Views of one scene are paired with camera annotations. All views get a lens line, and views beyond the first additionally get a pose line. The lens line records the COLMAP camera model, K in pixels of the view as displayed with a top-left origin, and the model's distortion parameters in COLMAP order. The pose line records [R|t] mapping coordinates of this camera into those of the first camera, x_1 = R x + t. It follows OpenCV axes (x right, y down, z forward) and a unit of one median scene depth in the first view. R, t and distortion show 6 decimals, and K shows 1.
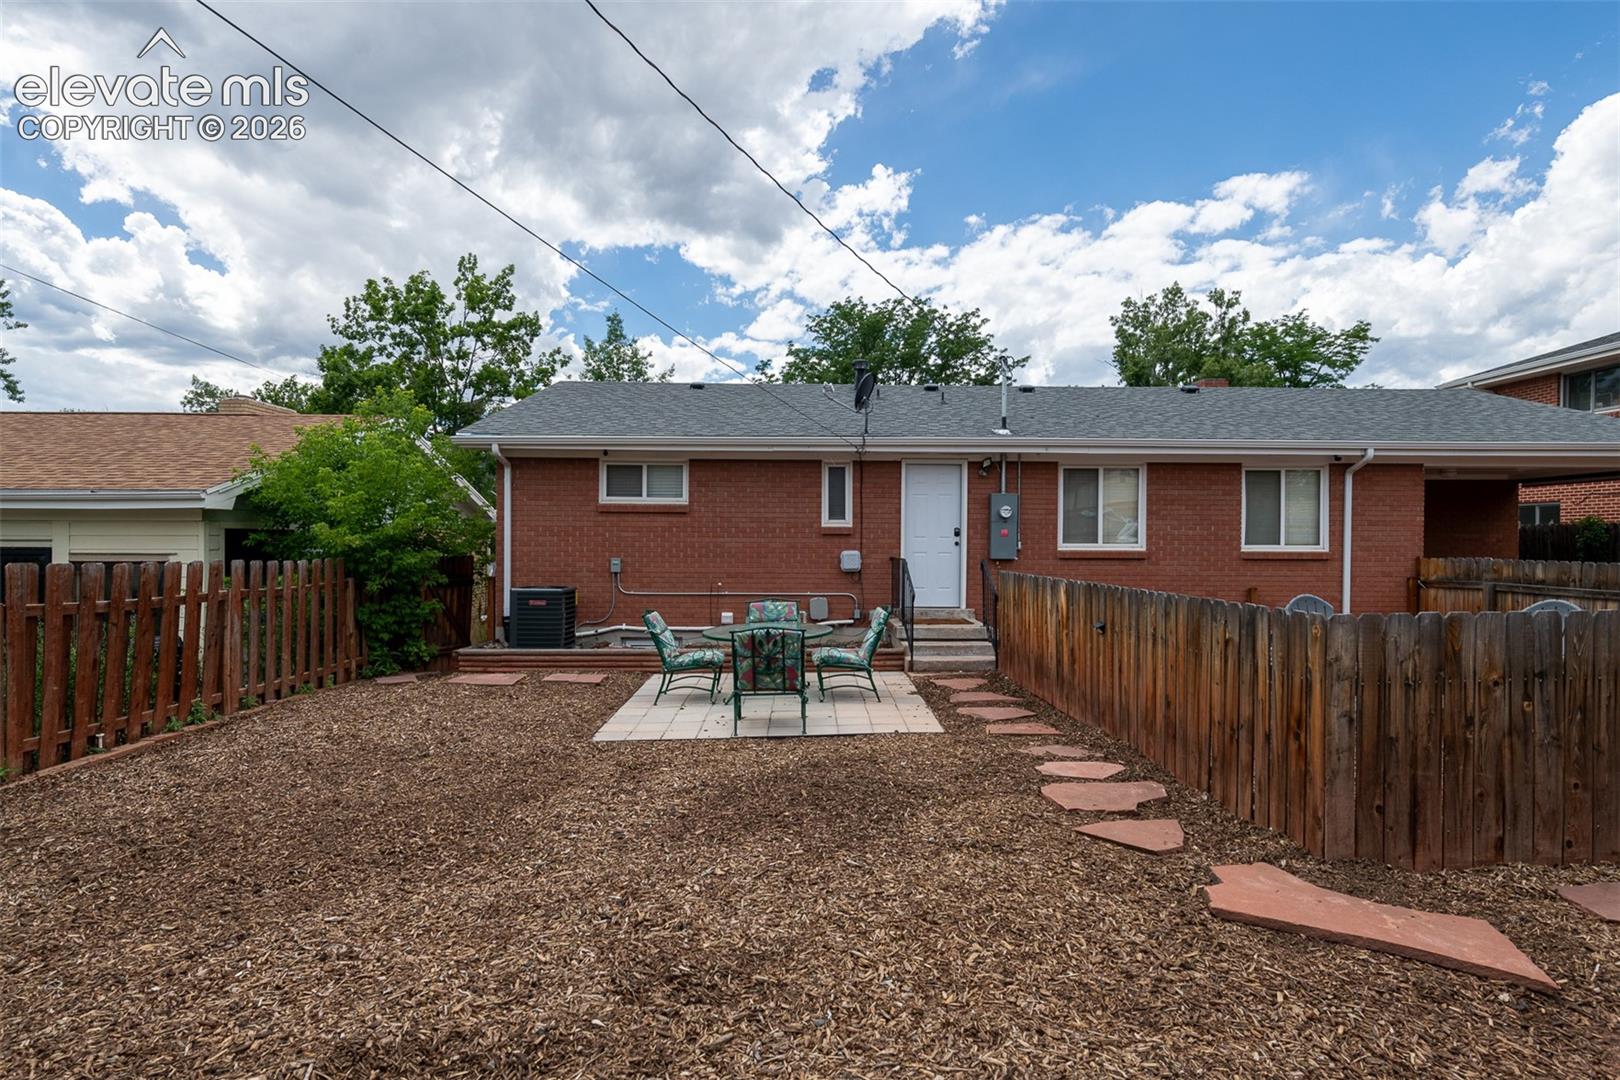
lens RADIAL K [[831.7, 0, 810.0], [0, 831.7, 540.0], [0, 0, 1]] dist [0.000137, 0.000003]
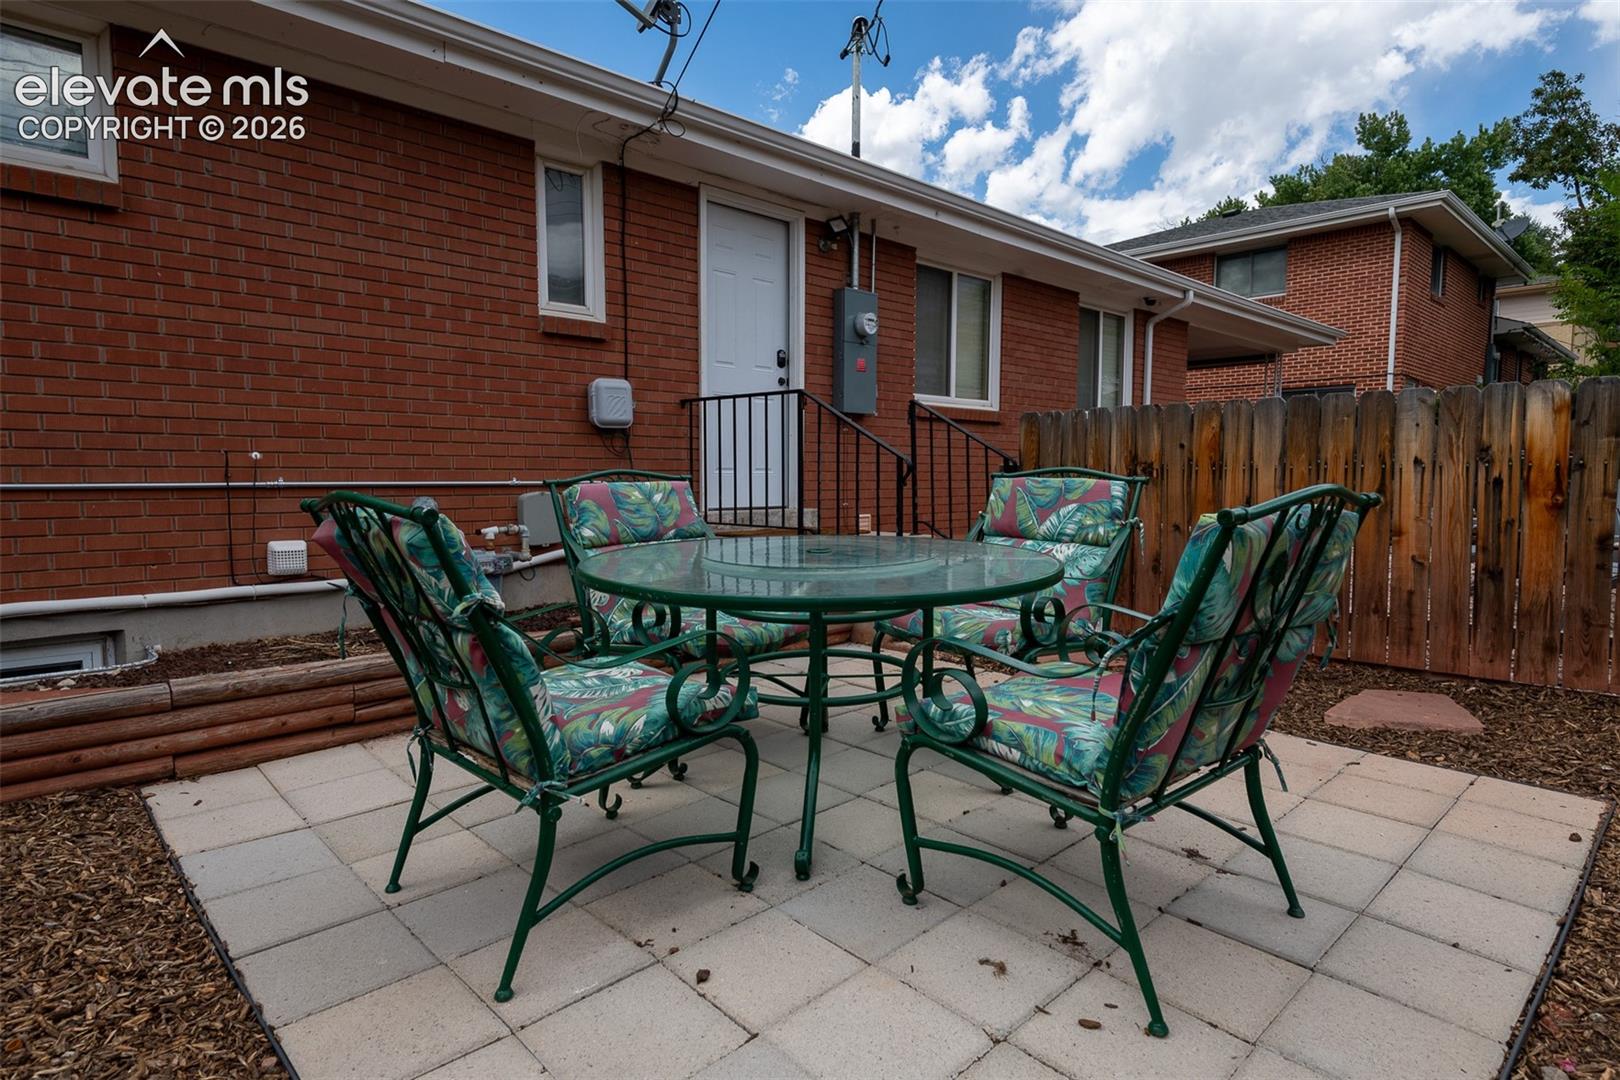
lens RADIAL K [[921.2, 0, 810.0], [0, 921.2, 540.0], [0, 0, 1]] dist [0.003234, 0.000182]
pose [[0.727325, -0.052068, 0.684315, -0.199582], [0.002941, 0.997345, 0.072760, 0.060219], [-0.686286, -0.050907, 0.725548, 0.585501]]
